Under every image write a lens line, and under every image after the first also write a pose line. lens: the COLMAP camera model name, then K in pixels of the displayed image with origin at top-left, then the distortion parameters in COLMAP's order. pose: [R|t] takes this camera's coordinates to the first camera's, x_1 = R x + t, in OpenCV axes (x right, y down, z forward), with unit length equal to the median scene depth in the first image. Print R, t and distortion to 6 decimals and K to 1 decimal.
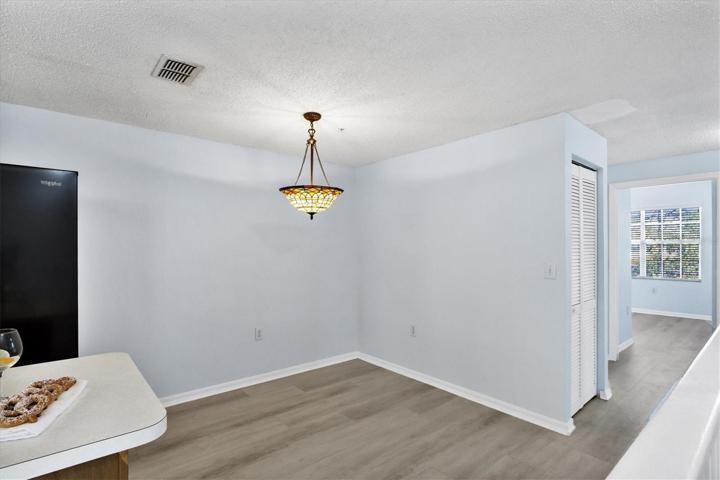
lens RADIAL K [[363.4, 0, 360.8], [0, 363.4, 242.4], [0, 0, 1]] dist [0.001158, -0.000116]
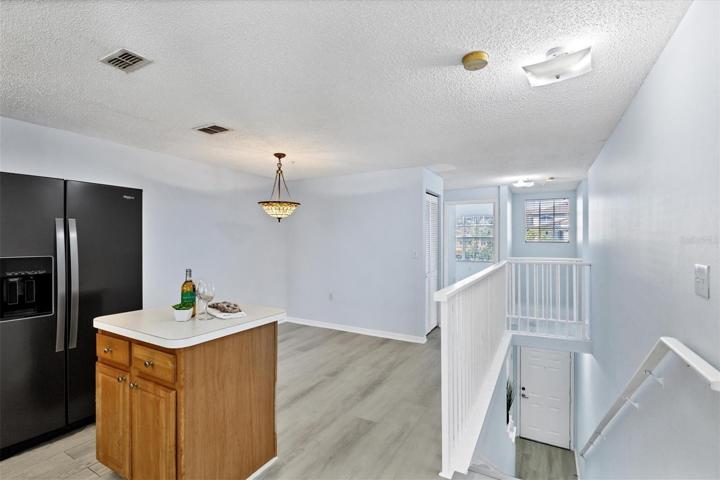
lens RADIAL K [[334.1, 0, 359.4], [0, 334.1, 239.2], [0, 0, 1]] dist [-0.004981, -0.000125]
pose [[0.939452, 0.000463, 0.342681, -0.295772], [-0.003063, 0.999970, 0.007046, -0.001896], [-0.342668, -0.007669, 0.939425, -0.439931]]
